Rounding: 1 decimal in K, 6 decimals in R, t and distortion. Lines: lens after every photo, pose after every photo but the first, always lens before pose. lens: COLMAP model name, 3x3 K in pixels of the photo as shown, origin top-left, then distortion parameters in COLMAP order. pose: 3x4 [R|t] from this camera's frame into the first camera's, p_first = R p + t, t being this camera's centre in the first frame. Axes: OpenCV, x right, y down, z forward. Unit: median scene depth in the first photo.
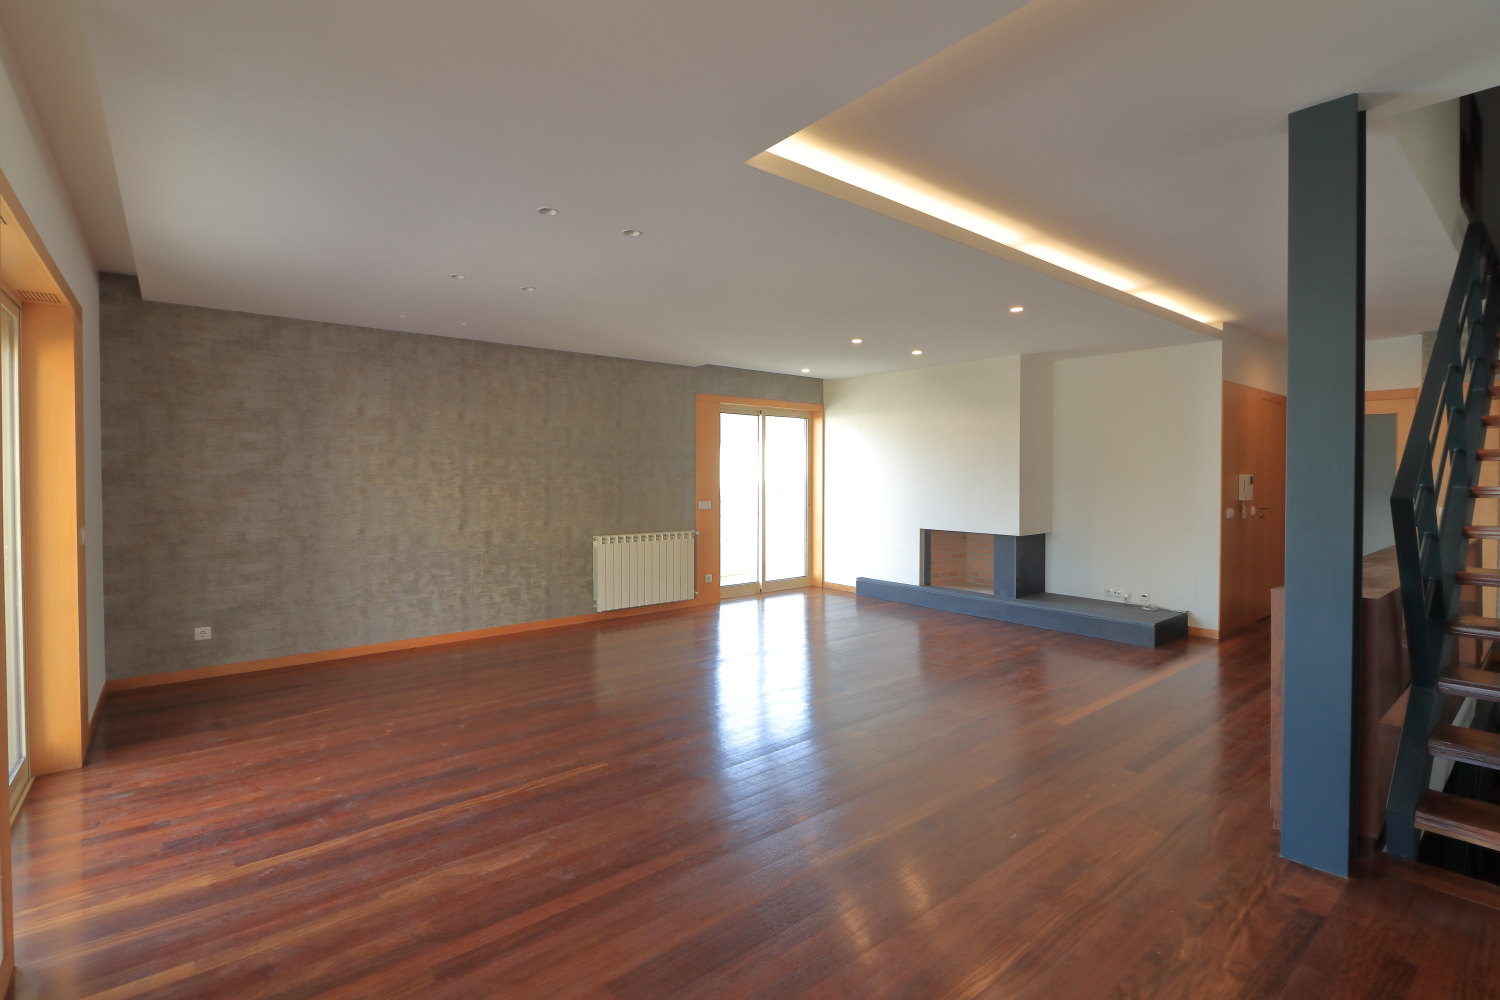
lens RADIAL K [[688.6, 0, 744.3], [0, 688.6, 494.5], [0, 0, 1]] dist [0.002361, -0.004701]
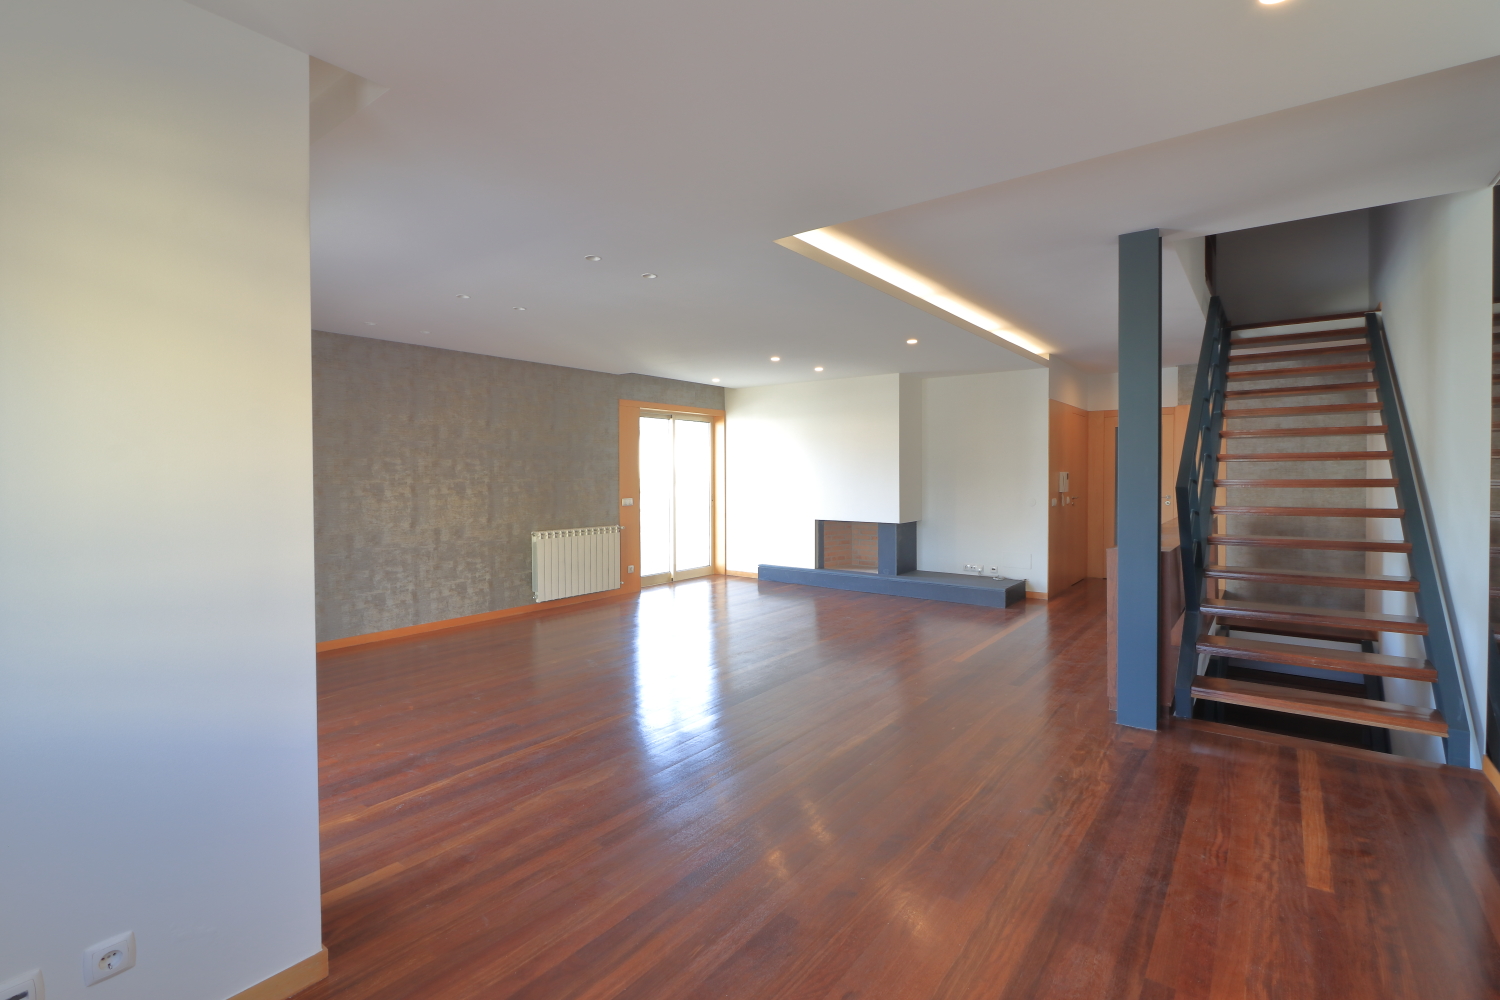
lens RADIAL K [[688.6, 0, 744.4], [0, 688.6, 496.6], [0, 0, 1]] dist [0.002361, -0.004701]
pose [[0.973614, -0.012055, 0.227884, -0.171152], [0.010931, 0.999921, 0.006195, 0.003554], [-0.227940, -0.003541, 0.973669, -0.137935]]
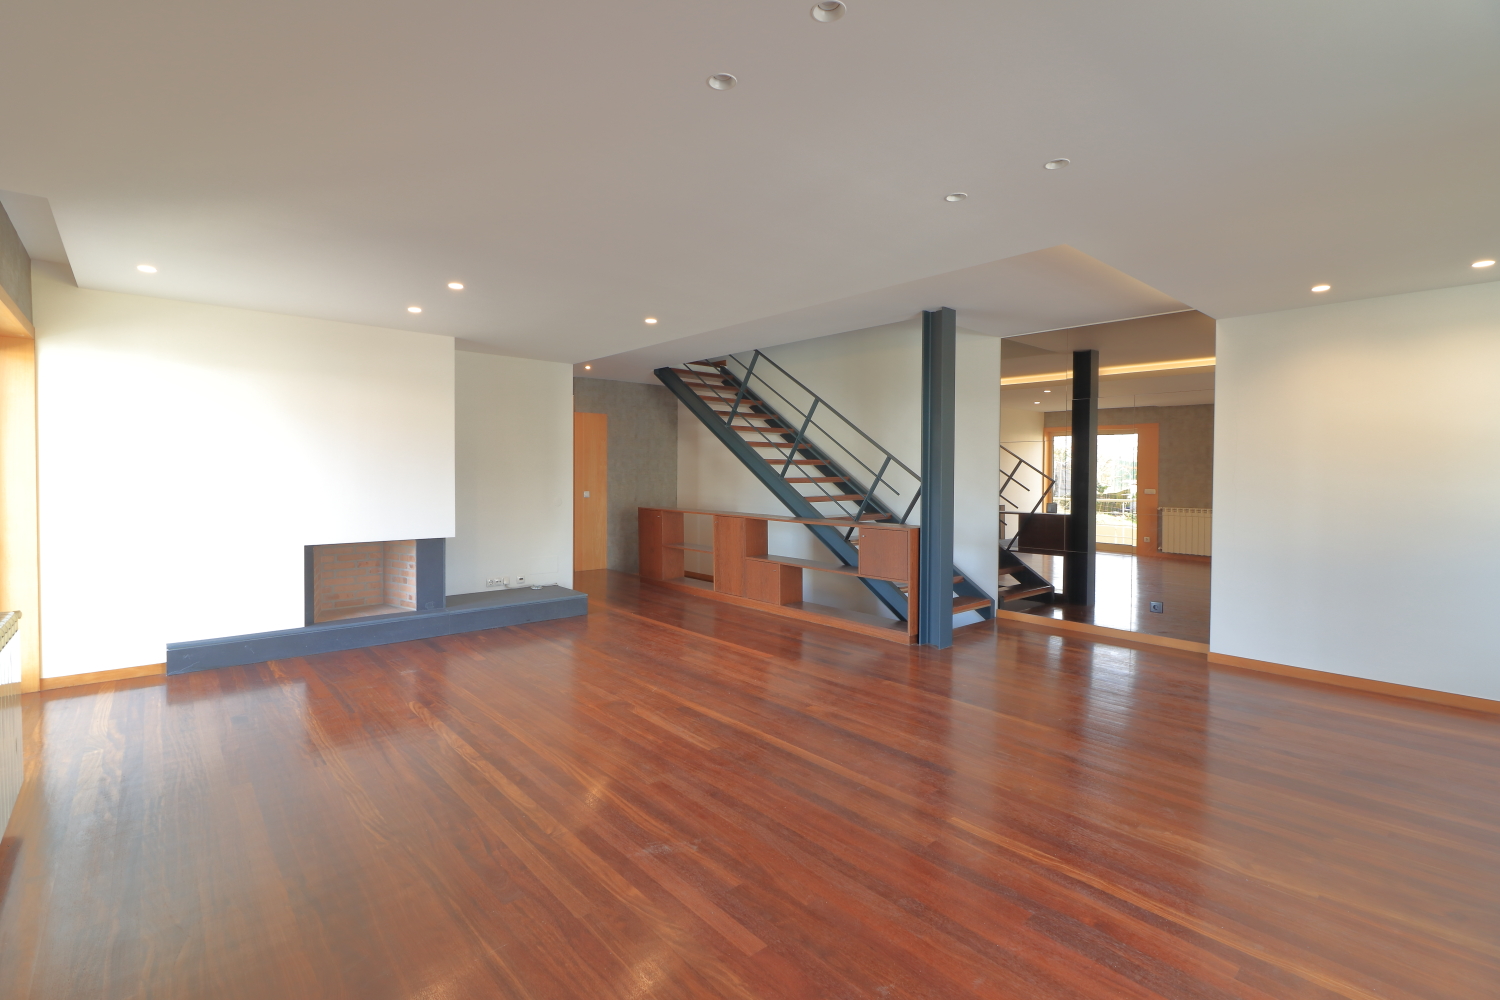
lens RADIAL K [[688.6, 0, 751.9], [0, 688.6, 467.5], [0, 0, 1]] dist [0.002361, -0.004701]
pose [[-0.041364, 0.003699, 0.999137, -0.641353], [0.023383, 0.999723, -0.002734, -0.023535], [-0.998871, 0.023249, -0.041439, 0.793738]]
